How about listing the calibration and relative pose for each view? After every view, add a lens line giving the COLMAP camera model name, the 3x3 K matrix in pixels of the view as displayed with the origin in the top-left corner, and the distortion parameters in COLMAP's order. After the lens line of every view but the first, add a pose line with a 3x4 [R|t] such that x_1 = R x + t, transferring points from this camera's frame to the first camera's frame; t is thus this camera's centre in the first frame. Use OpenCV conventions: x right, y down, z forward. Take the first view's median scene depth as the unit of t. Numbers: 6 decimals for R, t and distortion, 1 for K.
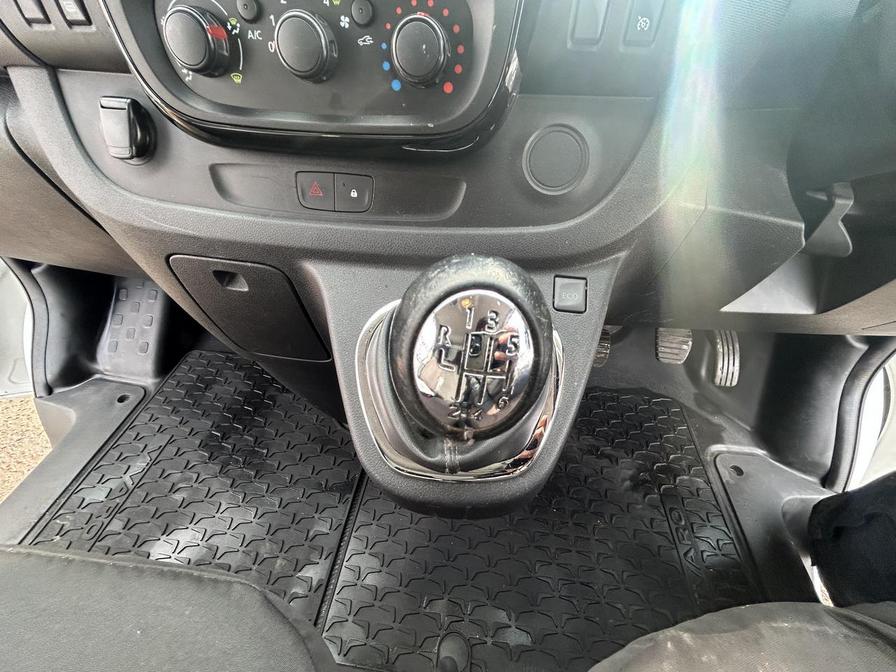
lens RADIAL K [[362.5, 0, 446.8], [0, 362.5, 336.2], [0, 0, 1]] dist [0.000138, -0.000037]
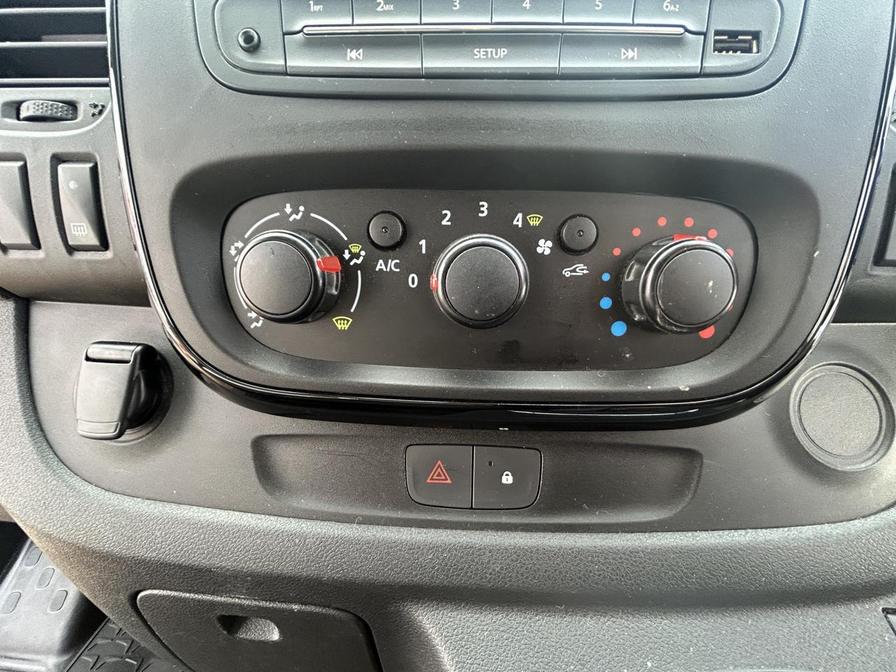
lens RADIAL K [[362.5, 0, 444.5], [0, 362.5, 339.3], [0, 0, 1]] dist [0.000138, -0.000037]
pose [[0.996581, -0.038196, 0.073269, -0.440766], [0.062635, 0.927552, -0.368407, -0.442491], [-0.053889, 0.371737, 0.926773, 0.434824]]
